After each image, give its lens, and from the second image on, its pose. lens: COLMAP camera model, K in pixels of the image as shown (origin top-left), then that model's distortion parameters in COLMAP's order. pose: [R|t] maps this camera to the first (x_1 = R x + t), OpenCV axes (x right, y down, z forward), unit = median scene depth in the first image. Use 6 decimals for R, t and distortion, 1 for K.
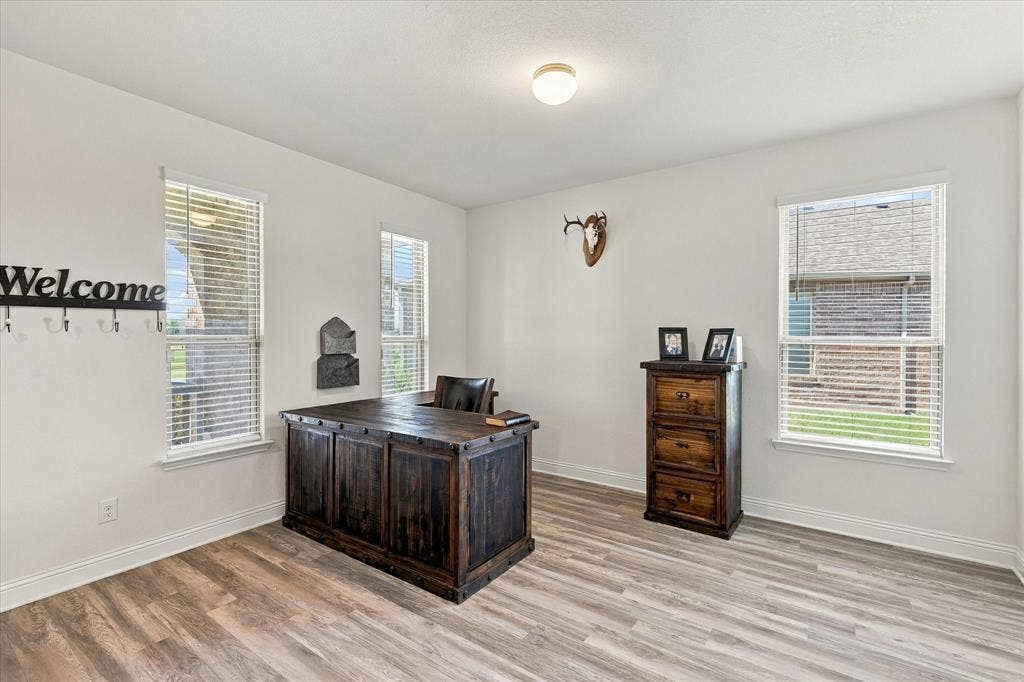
lens RADIAL K [[446.9, 0, 512.0], [0, 446.9, 341.0], [0, 0, 1]] dist [0.001083, -0.000091]
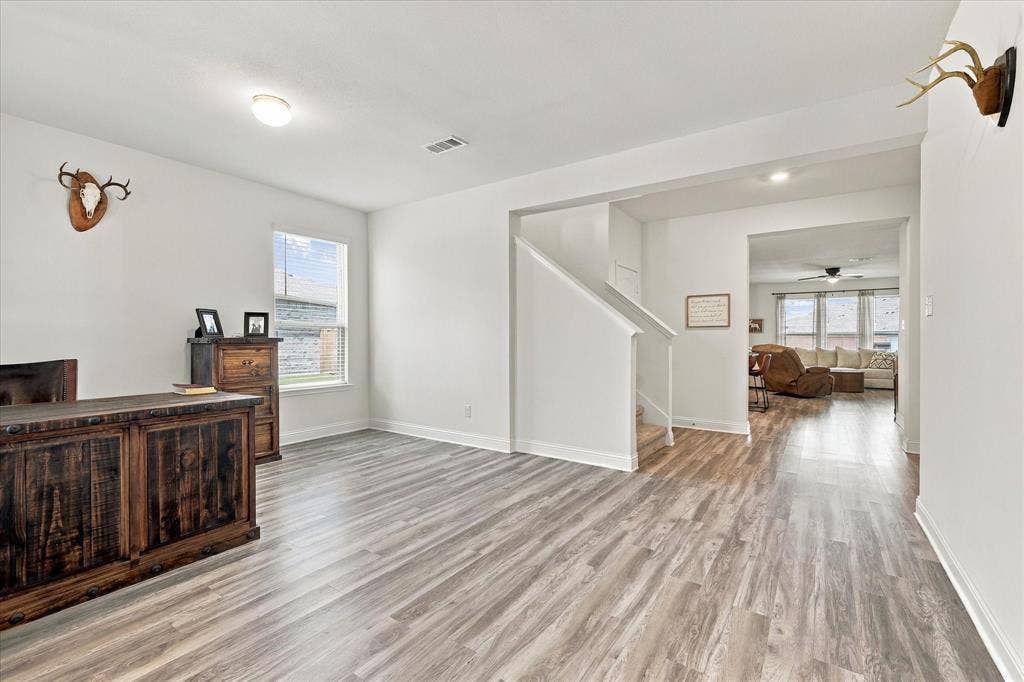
lens RADIAL K [[446.9, 0, 512.0], [0, 446.9, 341.0], [0, 0, 1]] dist [0.001083, -0.000091]
pose [[-0.006793, -0.007218, 0.999951, -1.113202], [0.008083, 0.999941, 0.007272, 0.069460], [-0.999944, 0.008132, -0.006734, 0.310089]]
